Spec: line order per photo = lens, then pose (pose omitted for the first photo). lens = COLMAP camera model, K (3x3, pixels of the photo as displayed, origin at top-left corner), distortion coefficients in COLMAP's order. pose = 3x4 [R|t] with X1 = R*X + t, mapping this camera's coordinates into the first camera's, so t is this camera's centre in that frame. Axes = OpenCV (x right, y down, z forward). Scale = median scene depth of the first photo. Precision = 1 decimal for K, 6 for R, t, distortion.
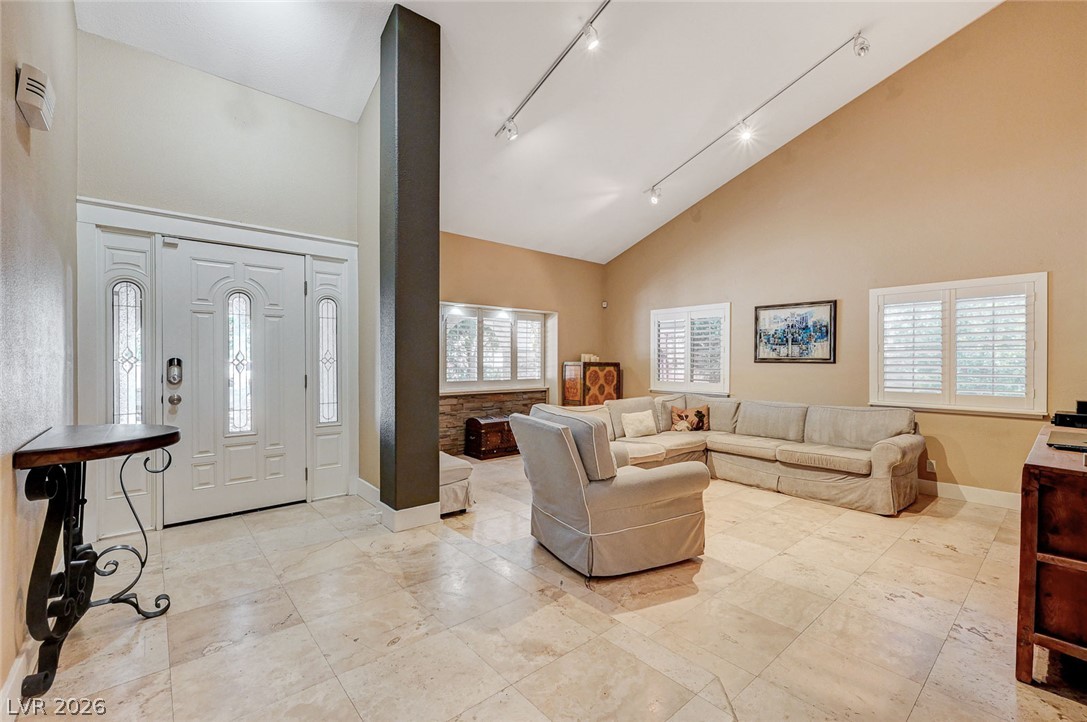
lens RADIAL K [[481.7, 0, 544.8], [0, 481.7, 361.2], [0, 0, 1]] dist [-0.000725, 0.001141]
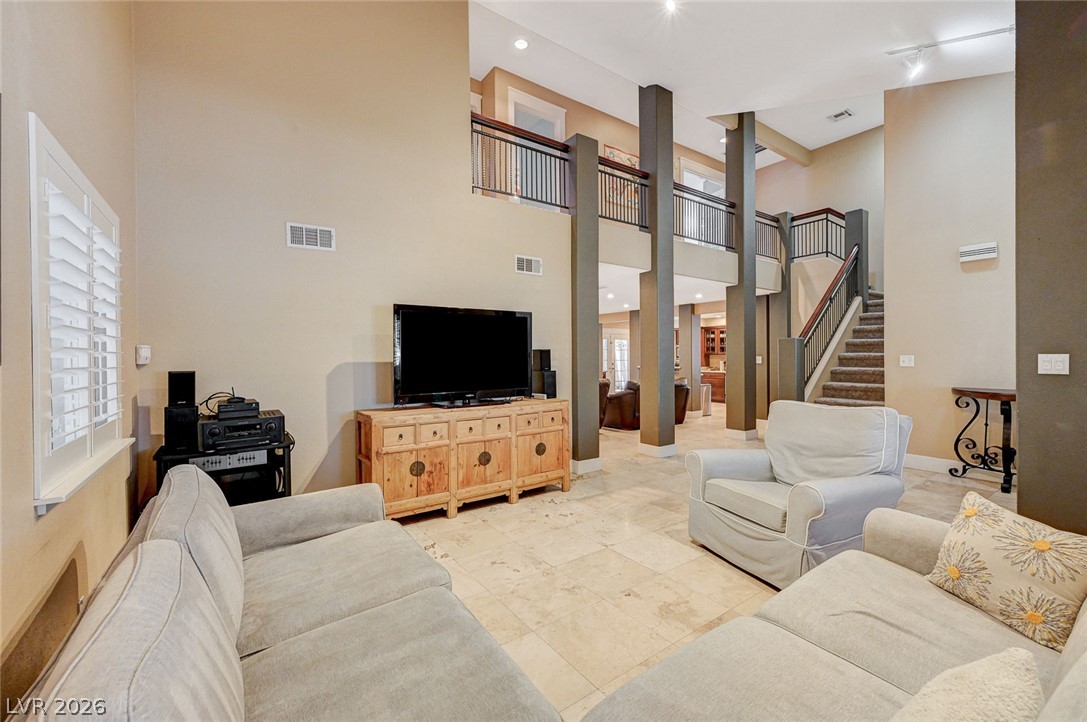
lens RADIAL K [[436.3, 0, 543.0], [0, 436.3, 359.3], [0, 0, 1]] dist [-0.000363, -0.000019]
pose [[-0.993273, -0.000501, 0.115798, 0.618972], [0.000905, 0.999927, 0.012088, -0.013867], [-0.115795, 0.012112, -0.993199, 2.283302]]
